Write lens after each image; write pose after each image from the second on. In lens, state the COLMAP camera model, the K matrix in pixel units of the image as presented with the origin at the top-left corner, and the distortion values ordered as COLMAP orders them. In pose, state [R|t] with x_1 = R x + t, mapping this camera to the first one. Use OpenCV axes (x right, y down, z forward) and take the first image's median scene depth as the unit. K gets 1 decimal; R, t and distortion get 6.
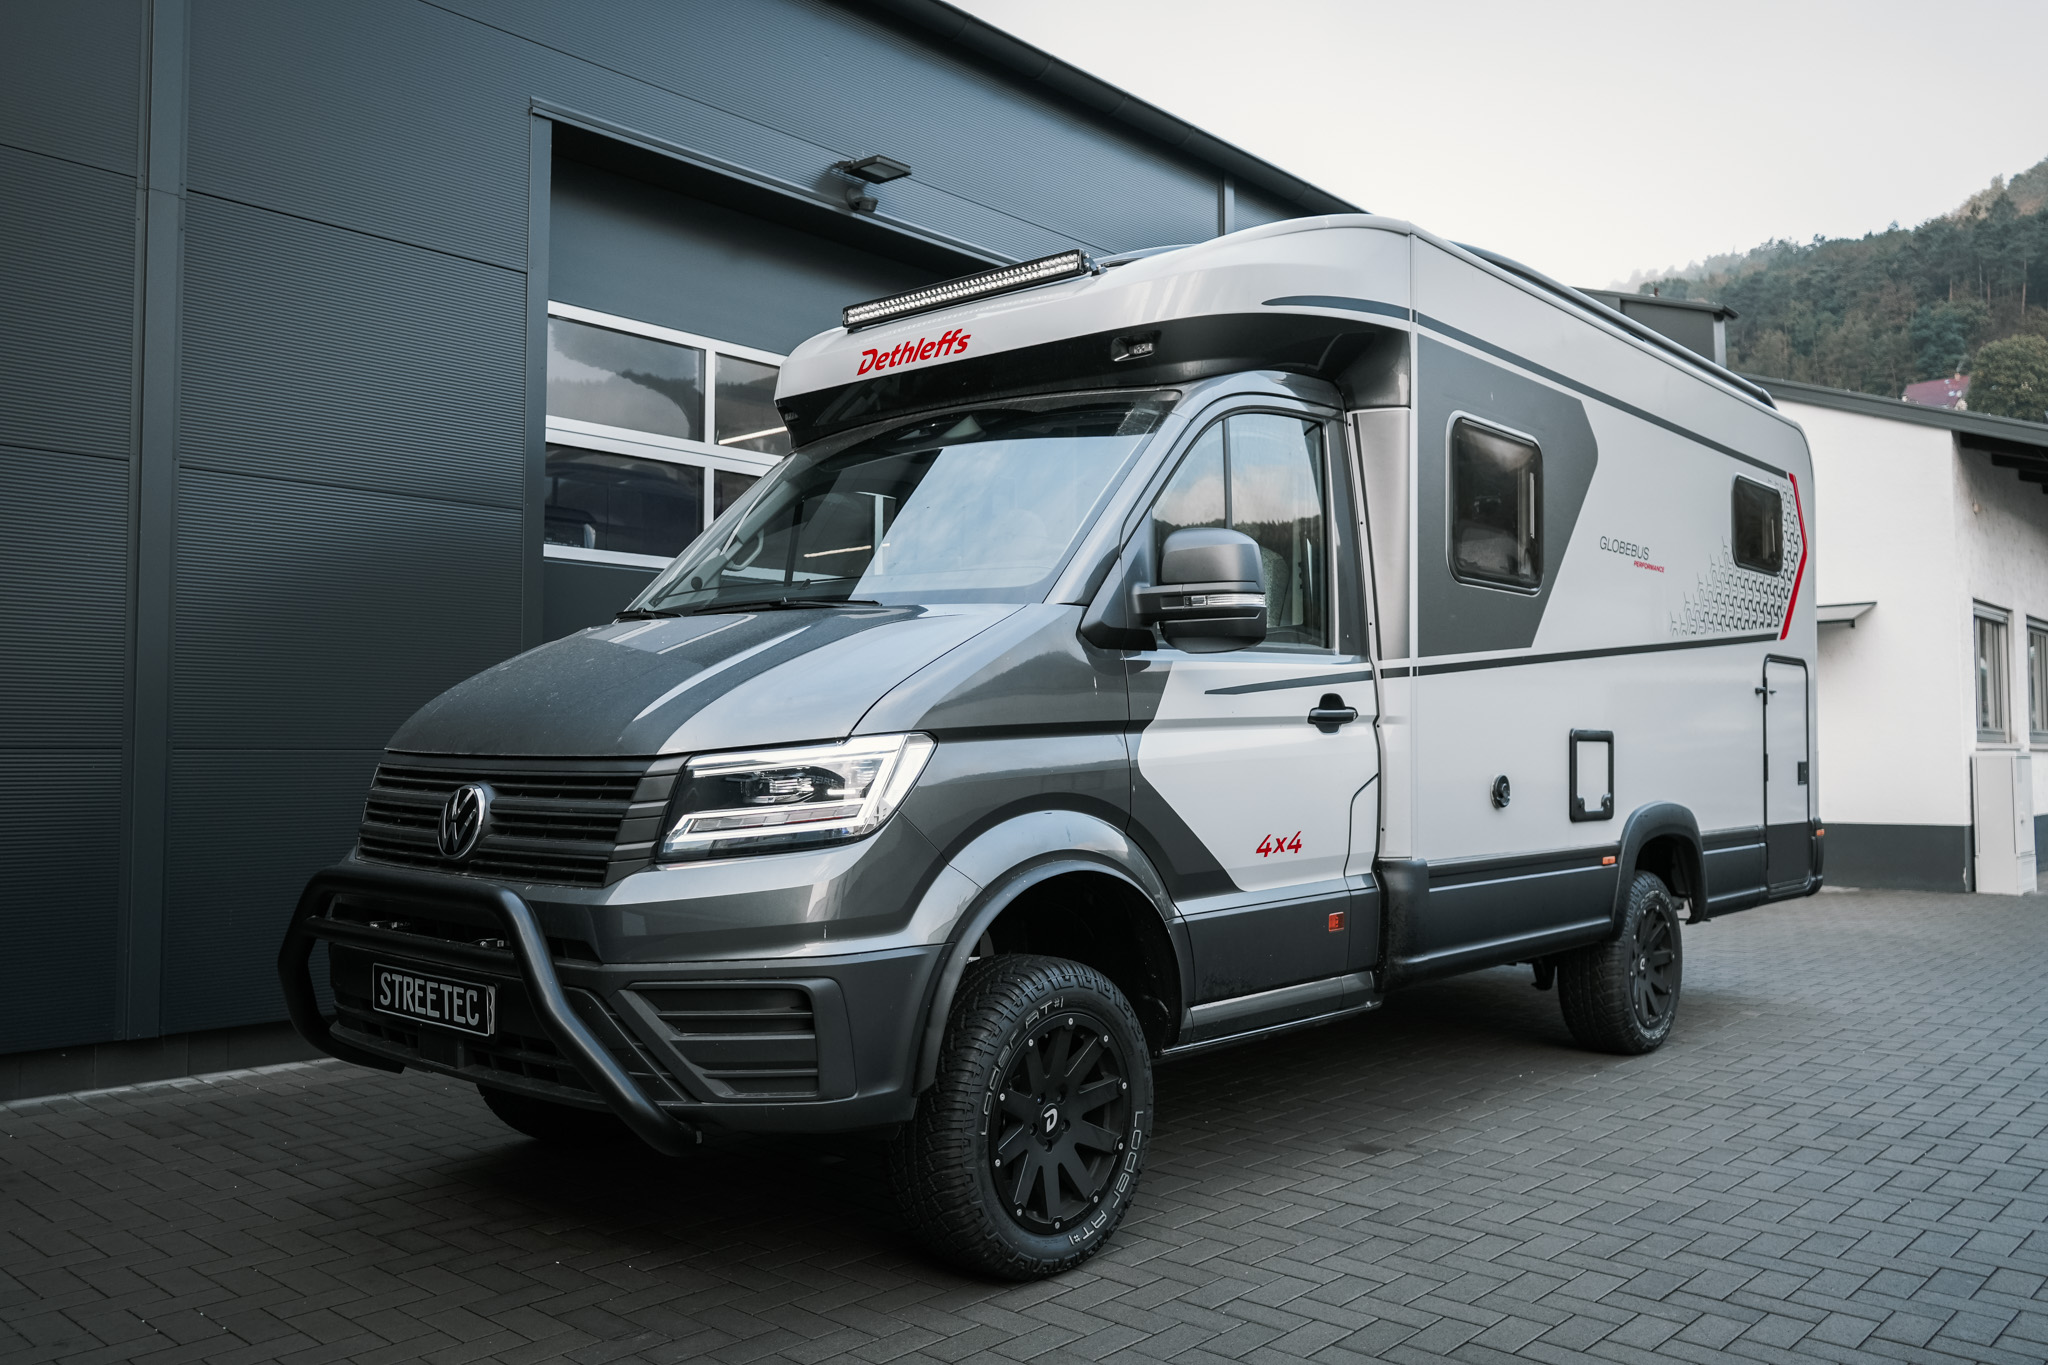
lens RADIAL K [[1623.8, 0, 1015.9], [0, 1623.8, 688.2], [0, 0, 1]] dist [-0.009563, 0.004660]
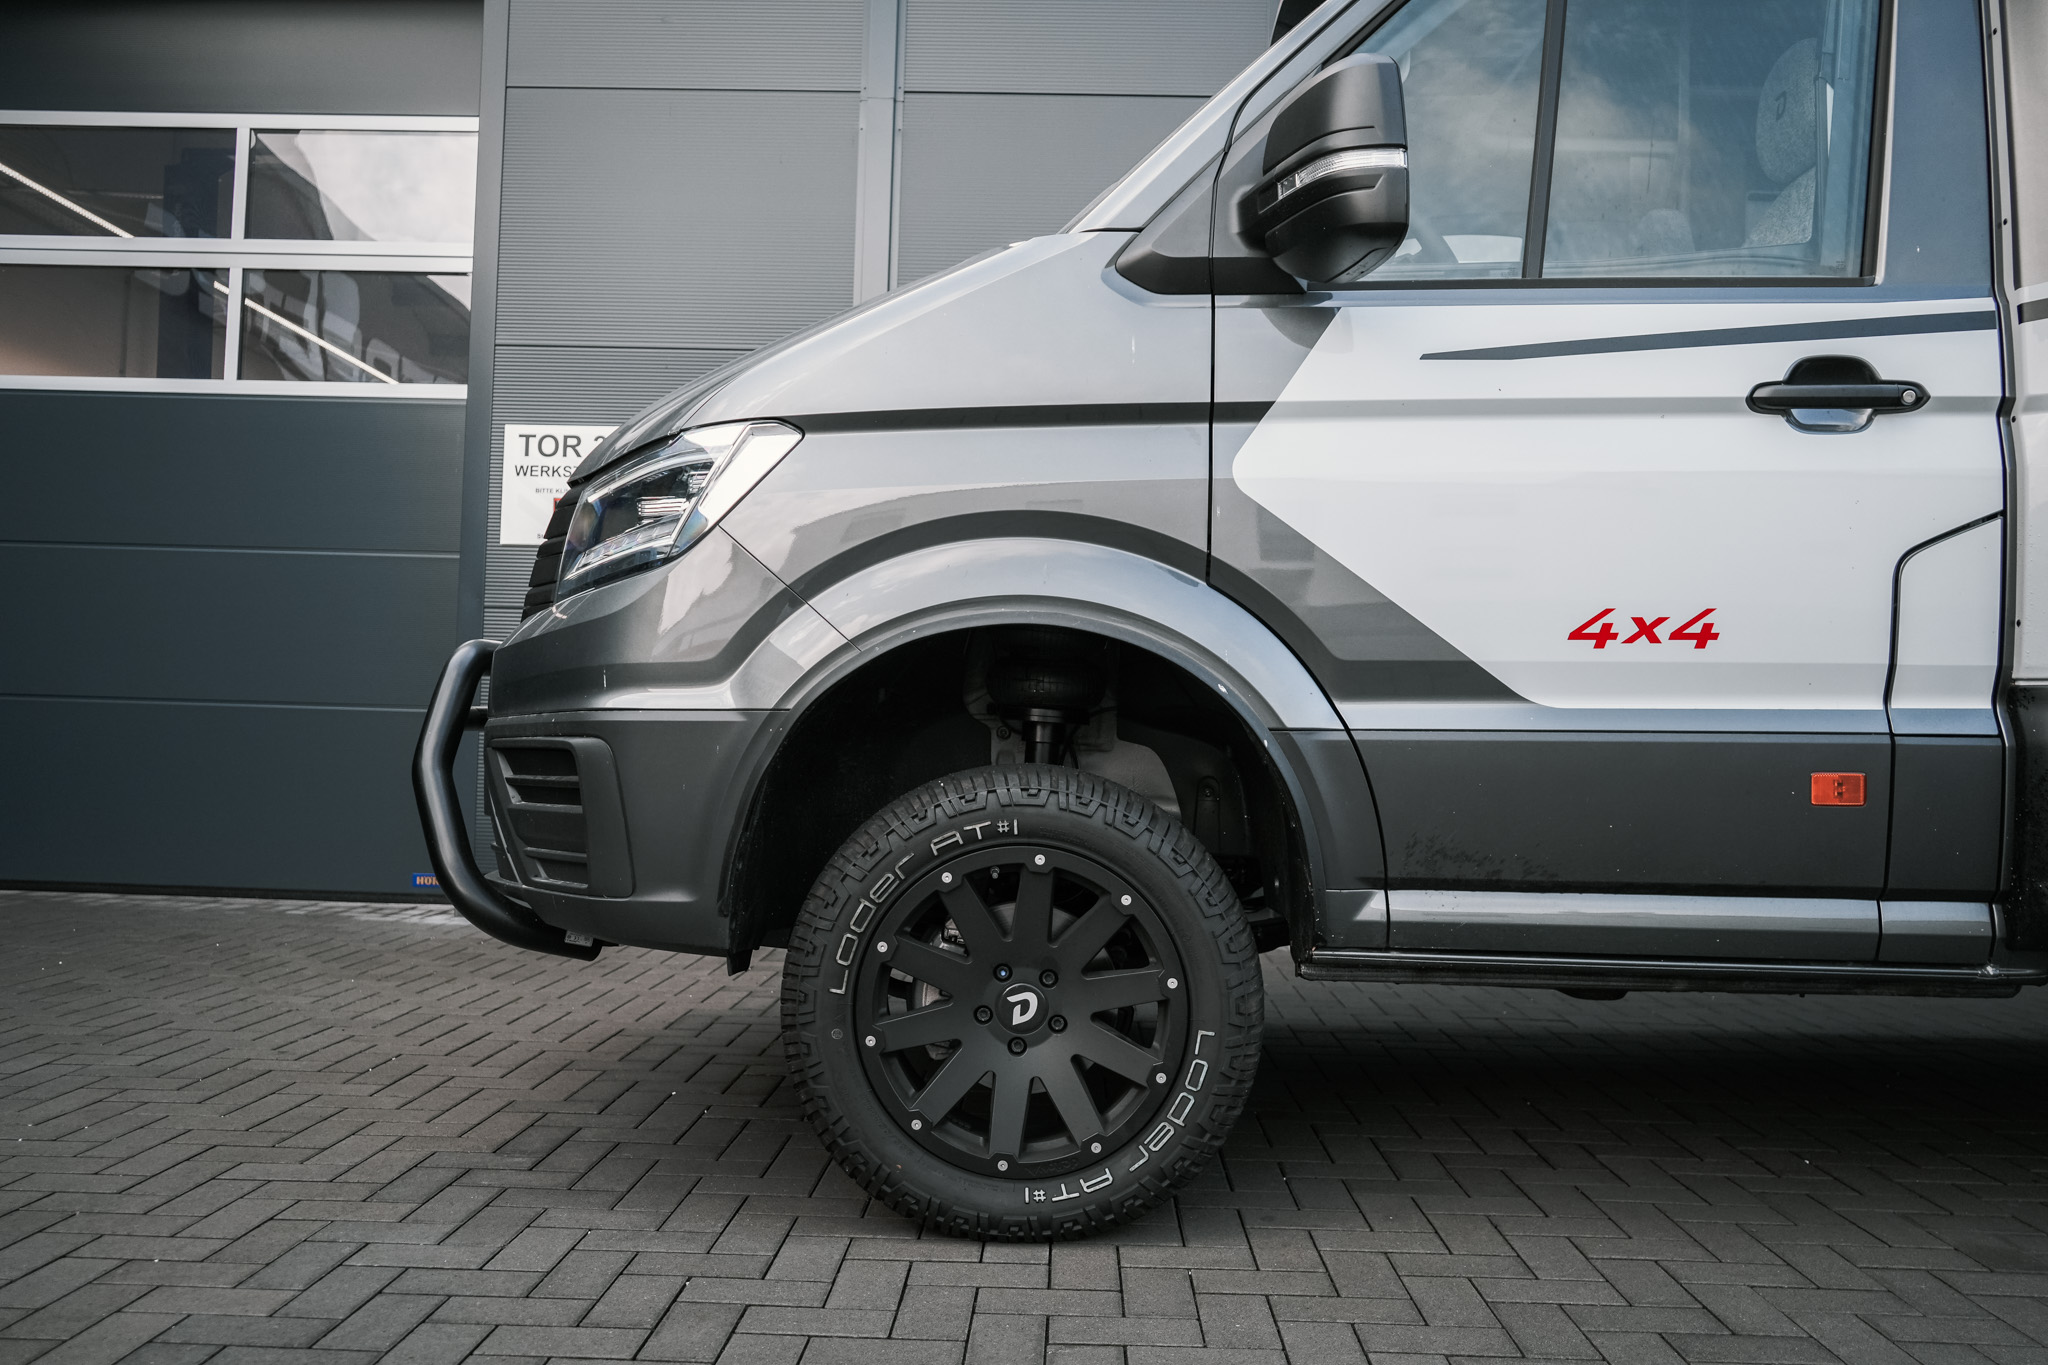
lens RADIAL K [[1623.8, 0, 1023.2], [0, 1623.8, 675.5], [0, 0, 1]] dist [-0.009563, 0.004660]
pose [[0.650706, -0.012820, -0.759221, 0.426250], [0.004024, 0.999902, -0.013436, 0.114312], [0.759319, 0.005688, 0.650694, 0.466321]]
